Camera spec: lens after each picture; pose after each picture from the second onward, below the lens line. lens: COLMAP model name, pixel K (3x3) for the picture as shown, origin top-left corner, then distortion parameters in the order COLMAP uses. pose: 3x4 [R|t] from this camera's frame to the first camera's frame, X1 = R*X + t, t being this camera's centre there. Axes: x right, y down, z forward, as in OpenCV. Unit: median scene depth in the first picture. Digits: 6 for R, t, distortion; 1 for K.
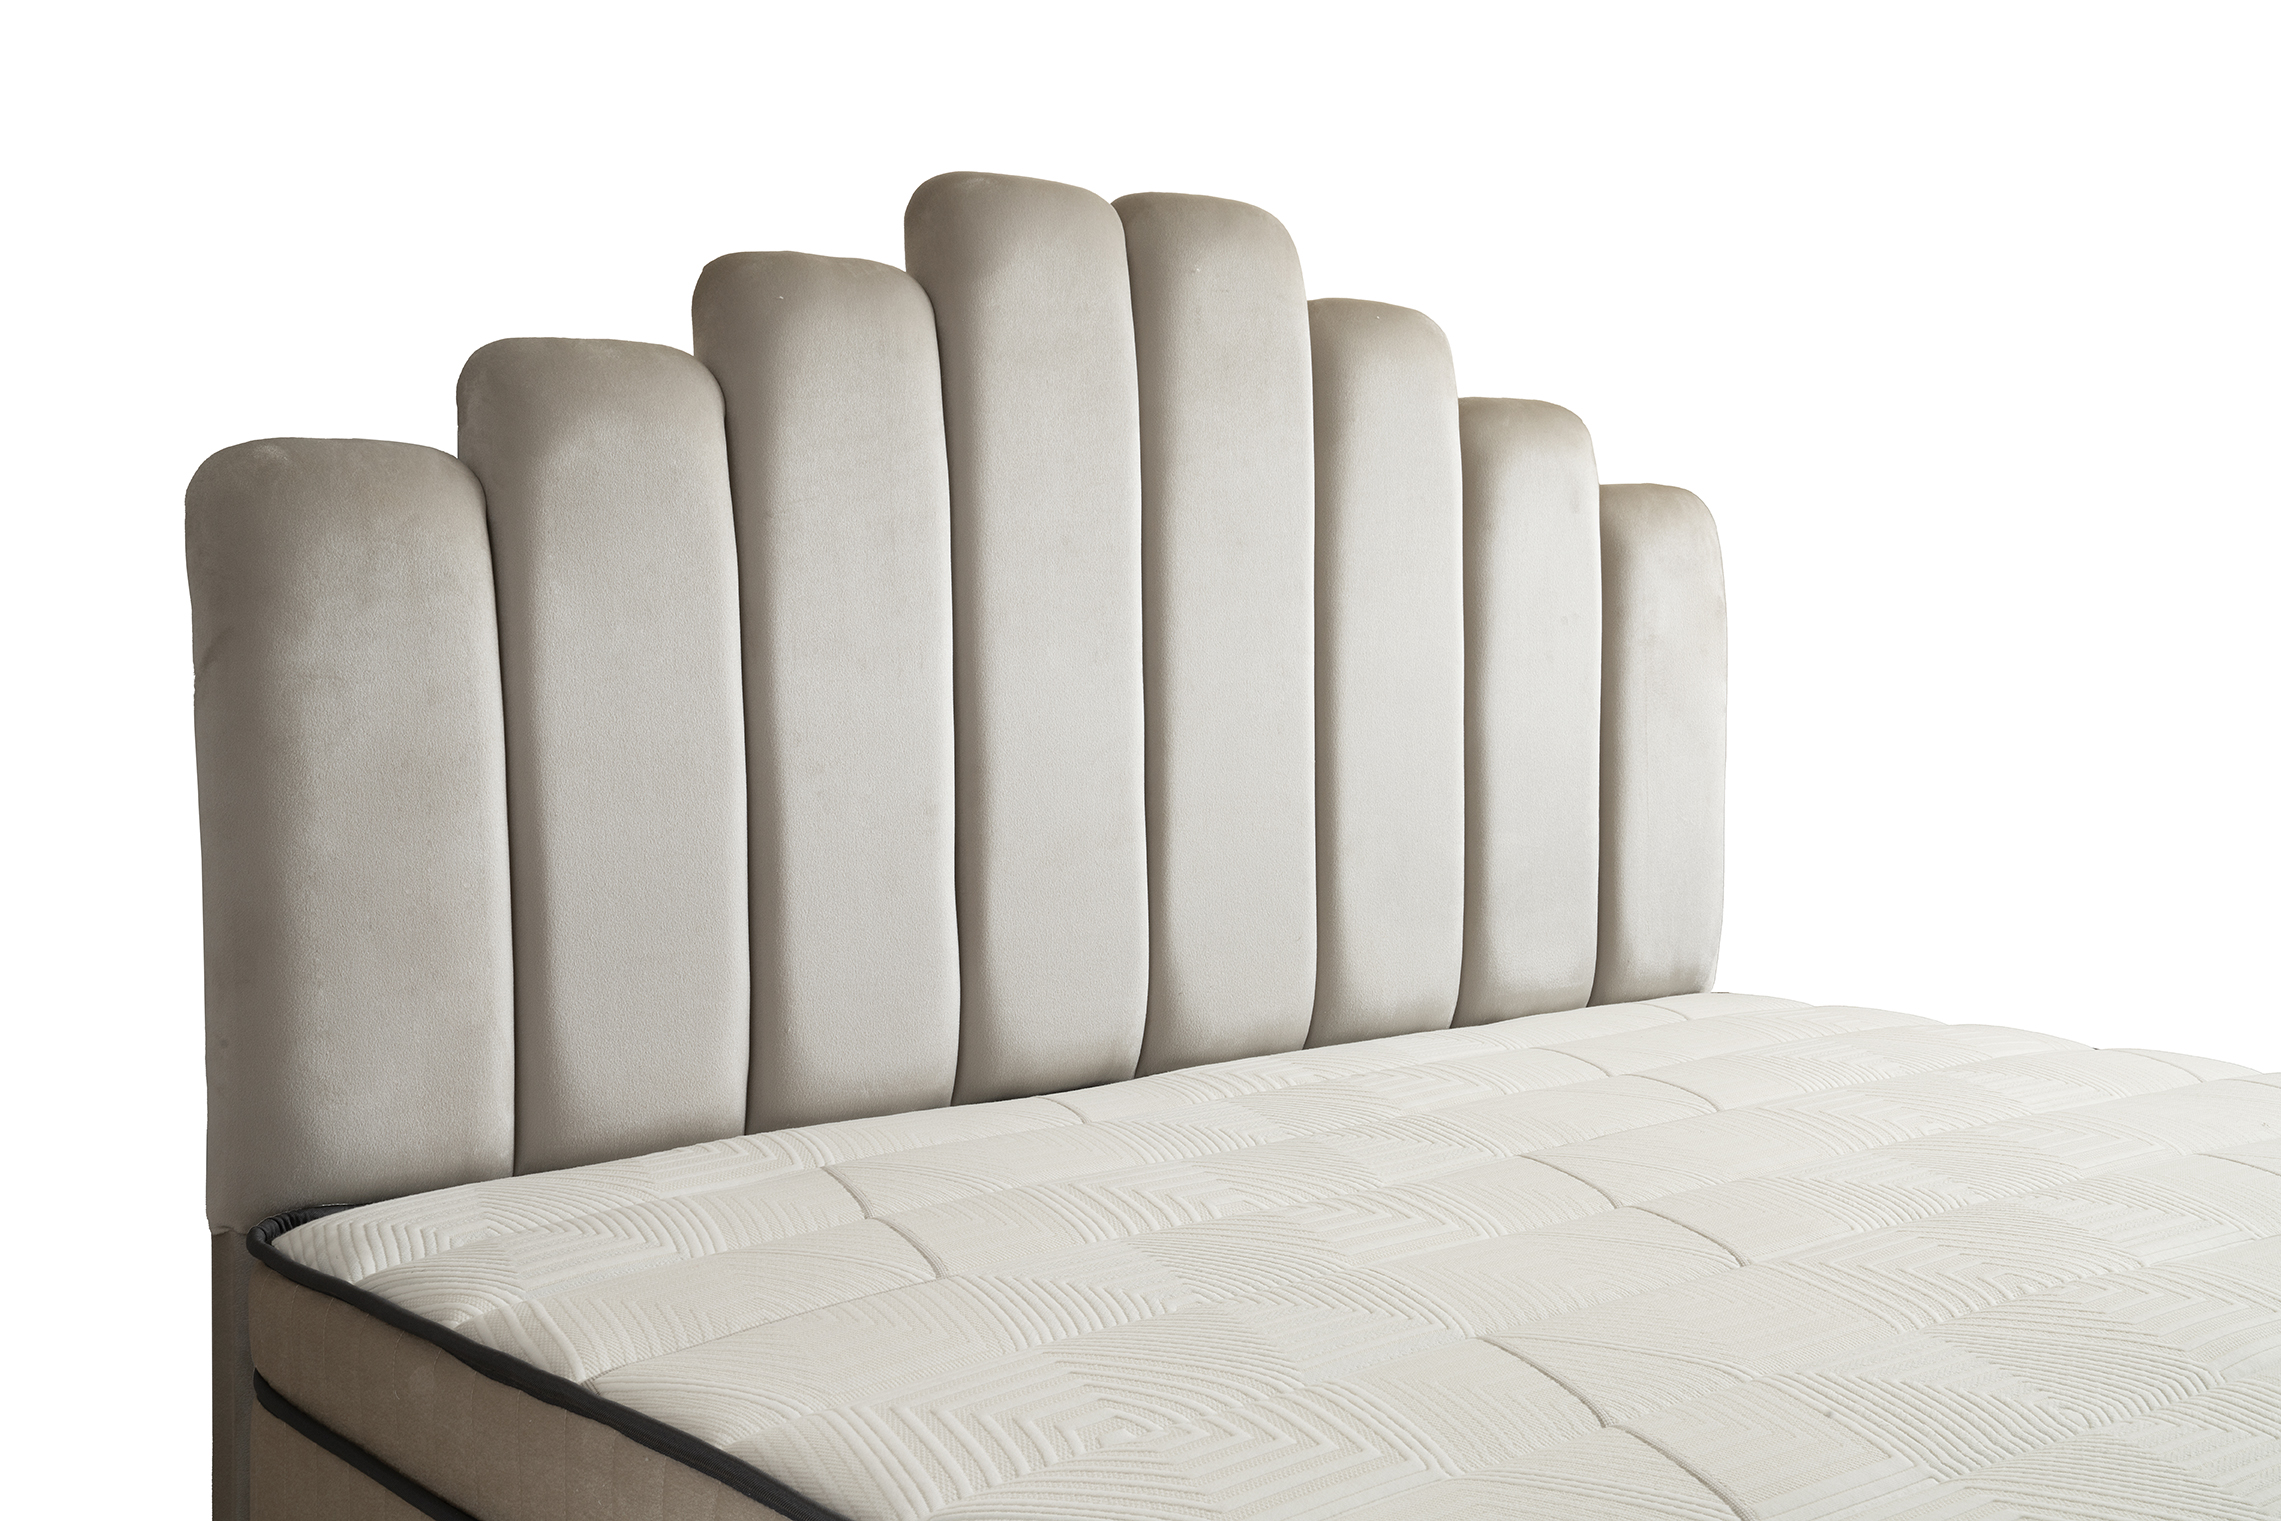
lens RADIAL K [[2627.7, 0, 1127.3], [0, 2627.7, 744.0], [0, 0, 1]] dist [0.083357, 0.000000]
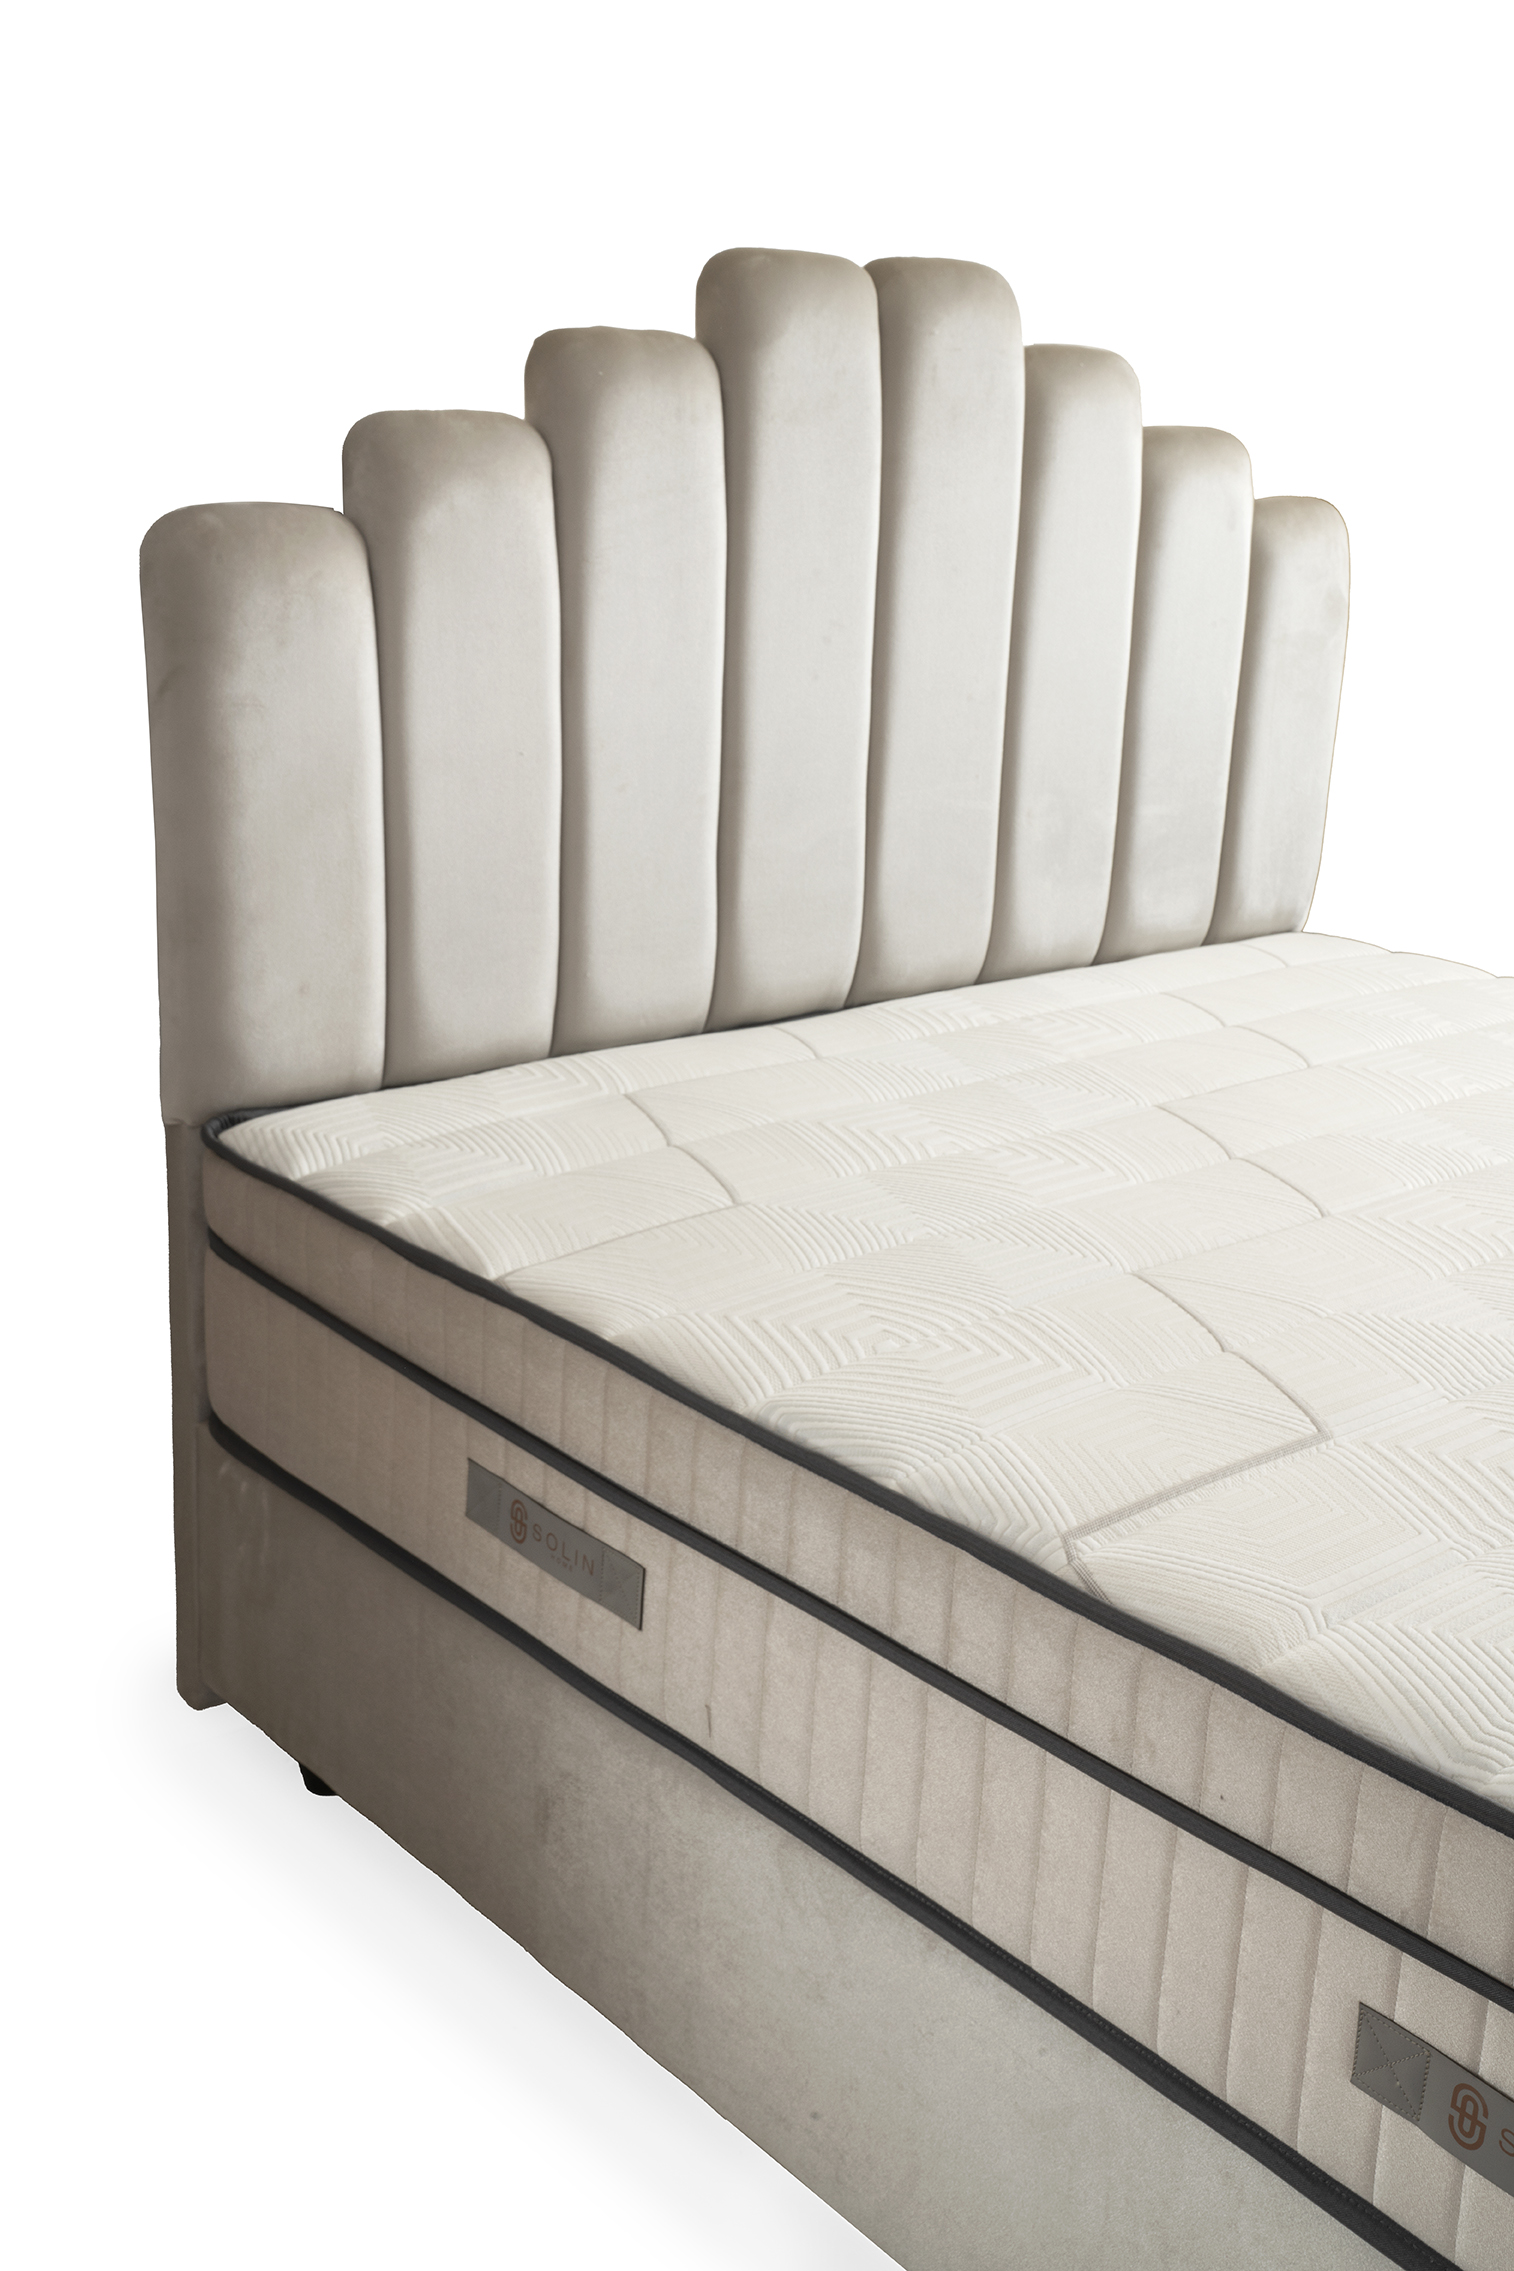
lens RADIAL K [[2443.6, 0, 759.9], [0, 2443.6, 1151.5], [0, 0, 1]] dist [0.007054, 0.000000]
pose [[0.998889, 0.043973, 0.016969, -0.067567], [-0.046777, 0.969035, 0.242453, -0.107585], [-0.005782, -0.242977, 0.970015, -0.176814]]
